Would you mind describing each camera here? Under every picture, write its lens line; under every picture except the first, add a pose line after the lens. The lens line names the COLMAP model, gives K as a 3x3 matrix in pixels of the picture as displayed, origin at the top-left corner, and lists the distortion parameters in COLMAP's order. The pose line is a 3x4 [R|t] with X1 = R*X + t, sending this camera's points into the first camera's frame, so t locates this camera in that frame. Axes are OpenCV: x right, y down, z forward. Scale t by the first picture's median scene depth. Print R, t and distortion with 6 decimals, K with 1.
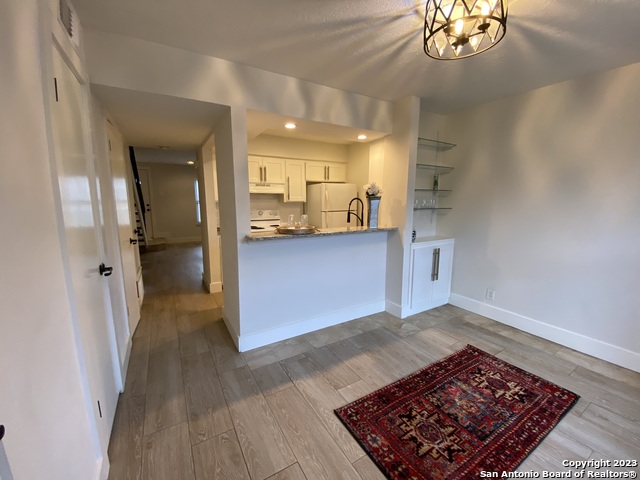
lens RADIAL K [[259.1, 0, 320.0], [0, 259.1, 240.0], [0, 0, 1]] dist [0.032303, -0.026443]
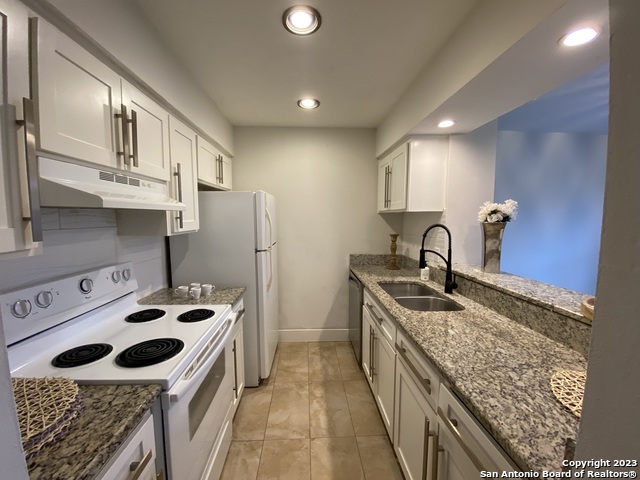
lens RADIAL K [[259.1, 0, 320.0], [0, 259.1, 240.0], [0, 0, 1]] dist [0.032303, -0.026443]
pose [[0.463523, -0.074797, 0.882922, -0.366113], [0.140853, 0.989981, 0.009920, -0.125467], [-0.874818, 0.119764, 0.469414, 0.714824]]
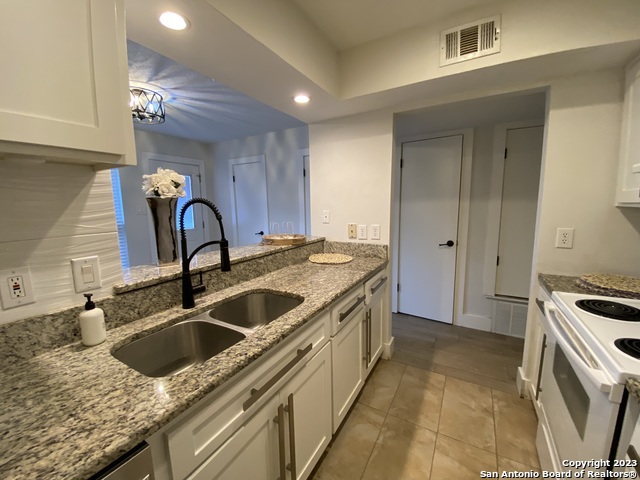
lens RADIAL K [[259.1, 0, 320.0], [0, 259.1, 240.0], [0, 0, 1]] dist [0.032303, -0.026443]
pose [[-0.874646, 0.083722, -0.477477, 0.143163], [-0.058421, 0.959590, 0.275272, -0.160108], [0.481228, 0.268660, -0.834411, 1.041683]]
